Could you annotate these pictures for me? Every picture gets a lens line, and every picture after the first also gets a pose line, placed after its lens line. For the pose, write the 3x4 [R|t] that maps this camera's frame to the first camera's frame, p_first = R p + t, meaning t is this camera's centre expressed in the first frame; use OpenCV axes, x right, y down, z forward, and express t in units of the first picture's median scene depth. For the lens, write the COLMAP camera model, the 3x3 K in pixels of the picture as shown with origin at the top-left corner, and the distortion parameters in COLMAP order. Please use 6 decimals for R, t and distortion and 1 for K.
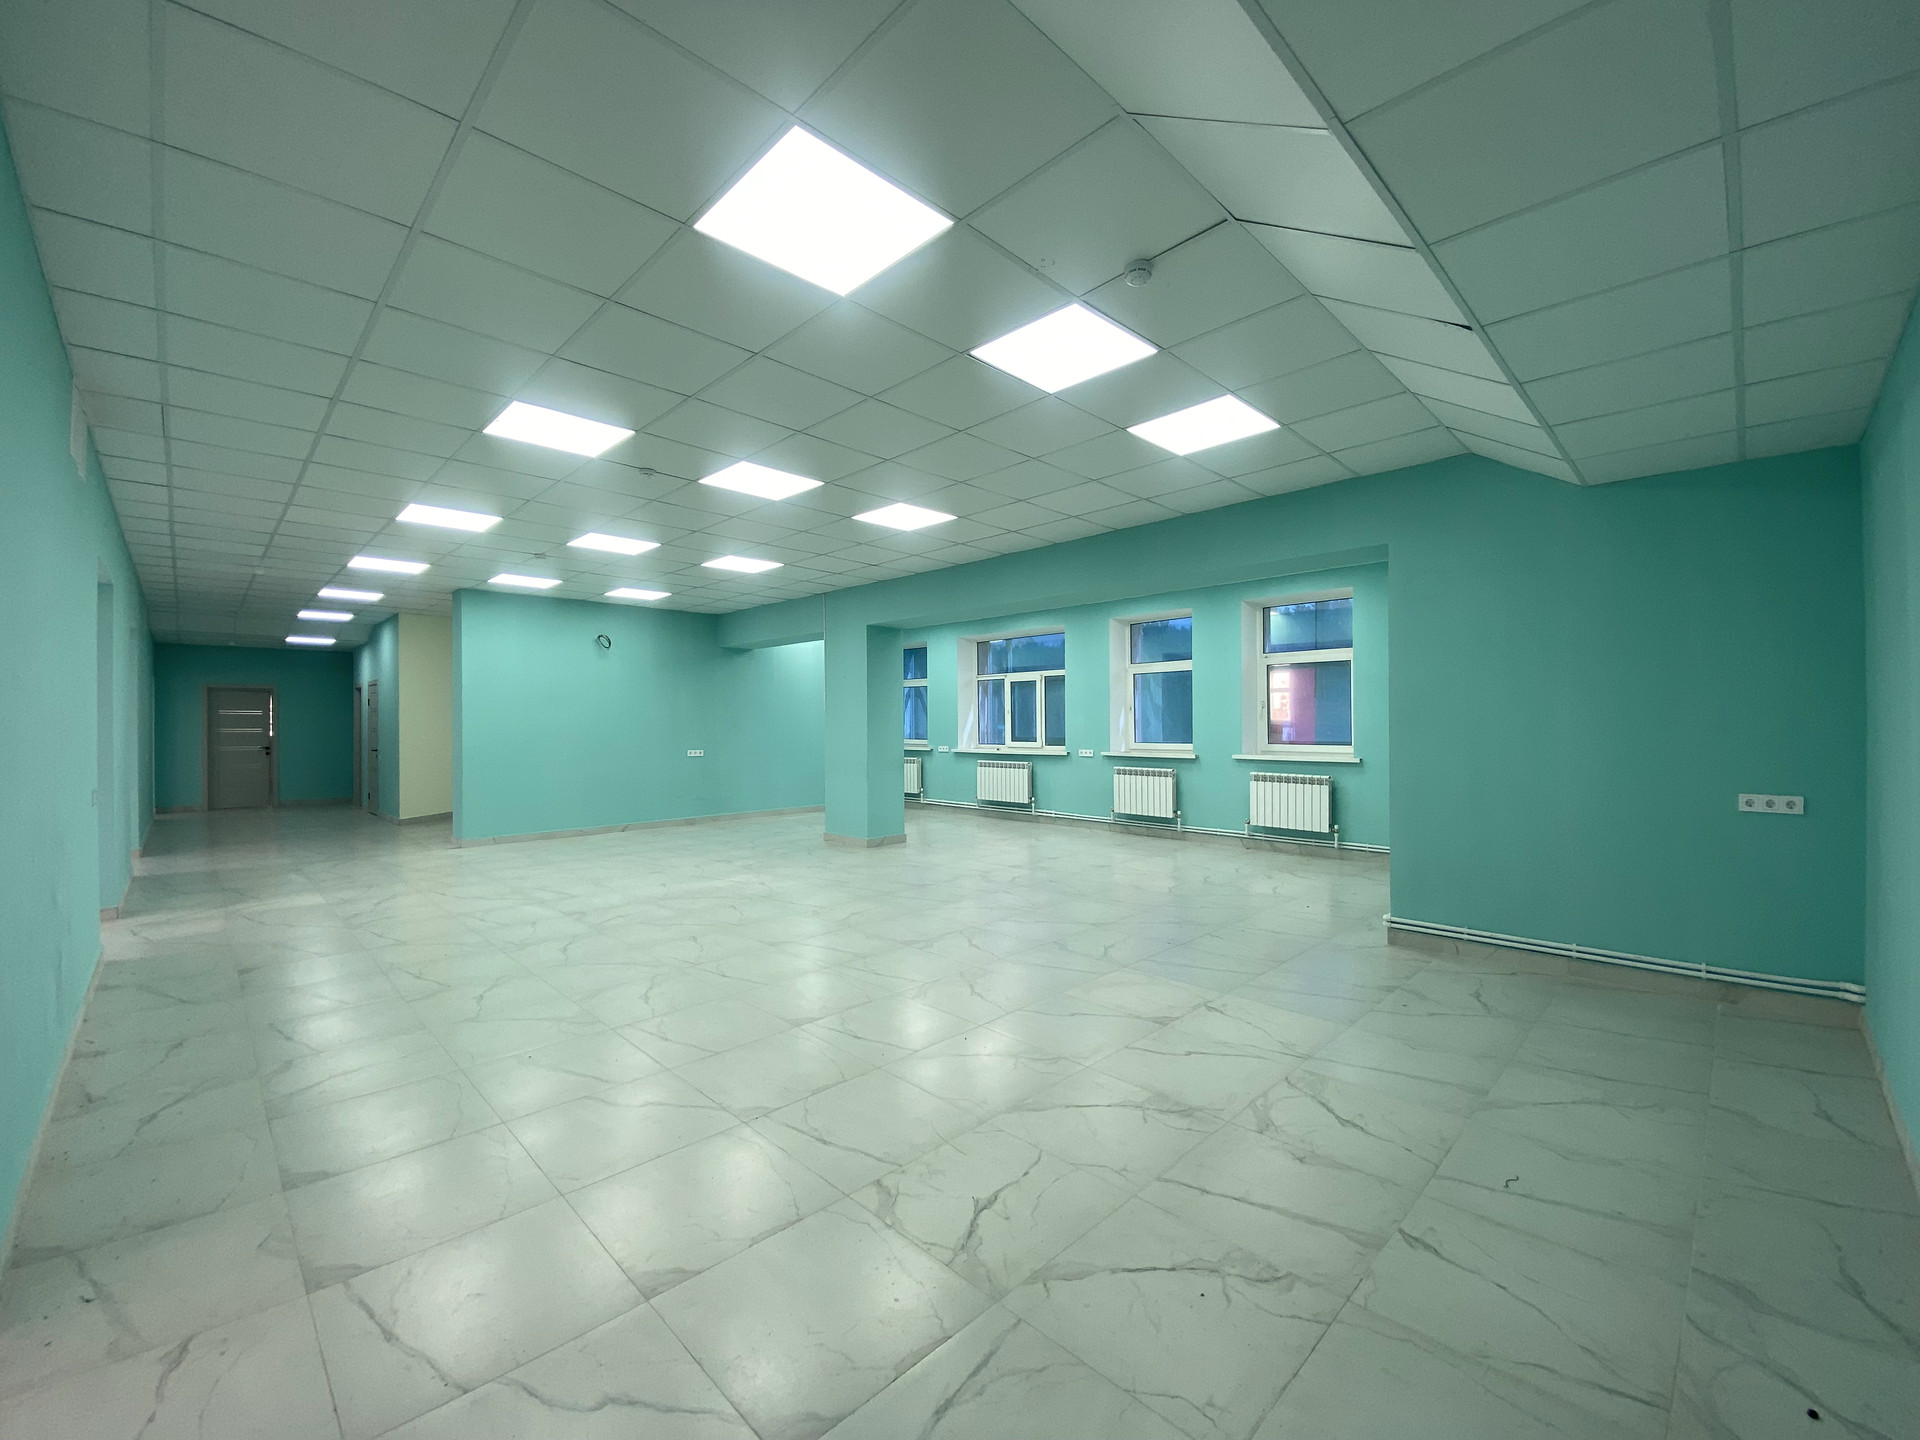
lens RADIAL K [[779.6, 0, 958.8], [0, 779.6, 720.1], [0, 0, 1]] dist [0.026694, -0.022367]
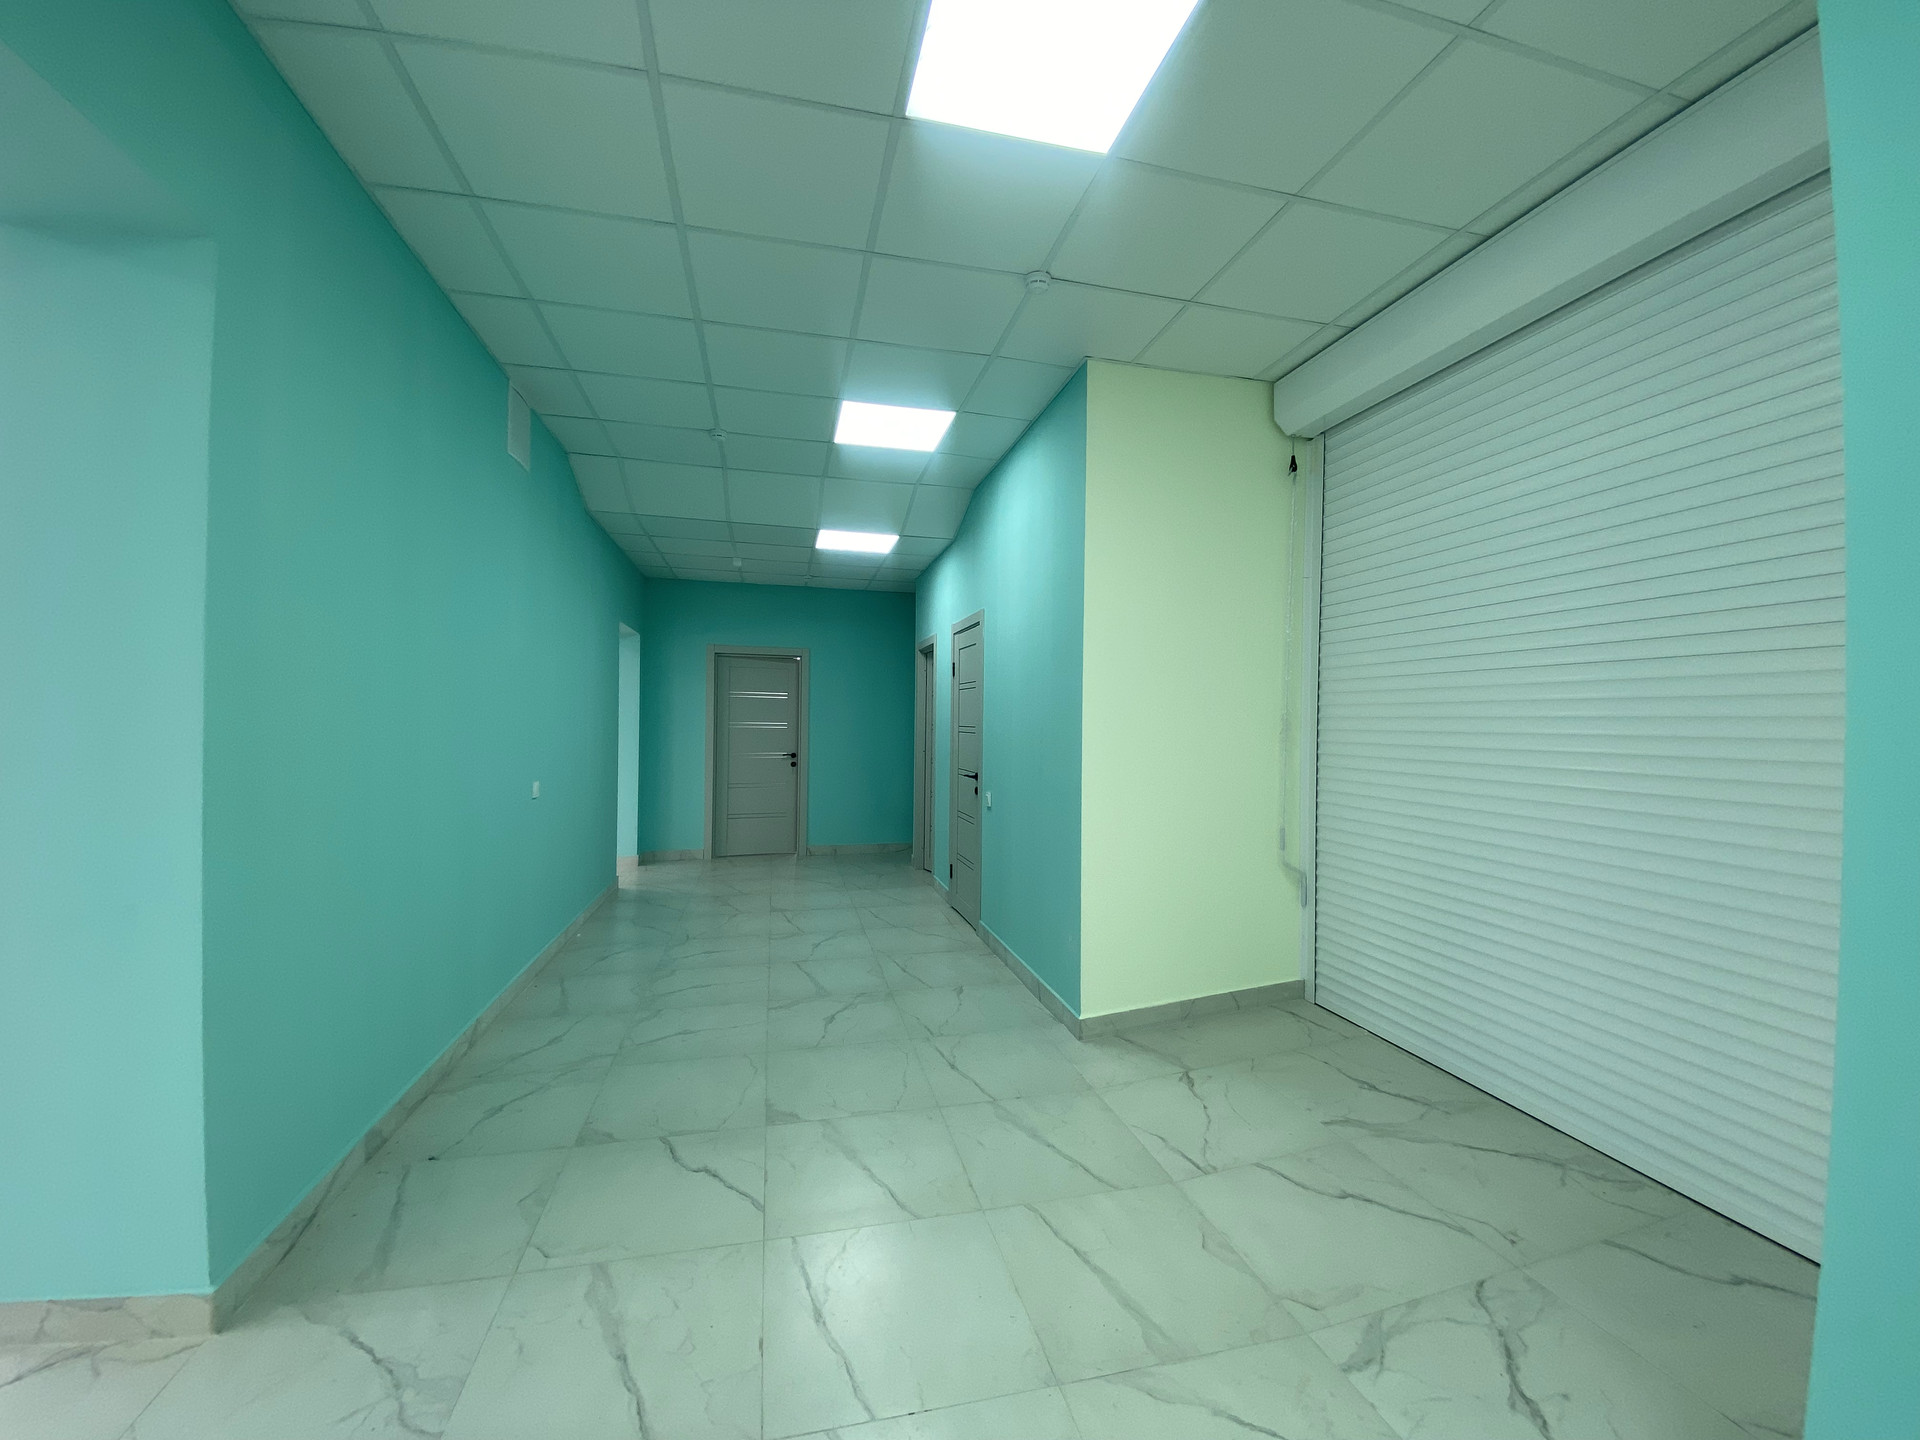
lens RADIAL K [[770.8, 0, 958.1], [0, 770.8, 723.9], [0, 0, 1]] dist [0.034742, -0.026818]
pose [[0.857820, 0.020683, -0.513534, -0.507133], [-0.019878, 0.999777, 0.007062, 0.006371], [0.513566, 0.004150, 0.858040, 0.601103]]
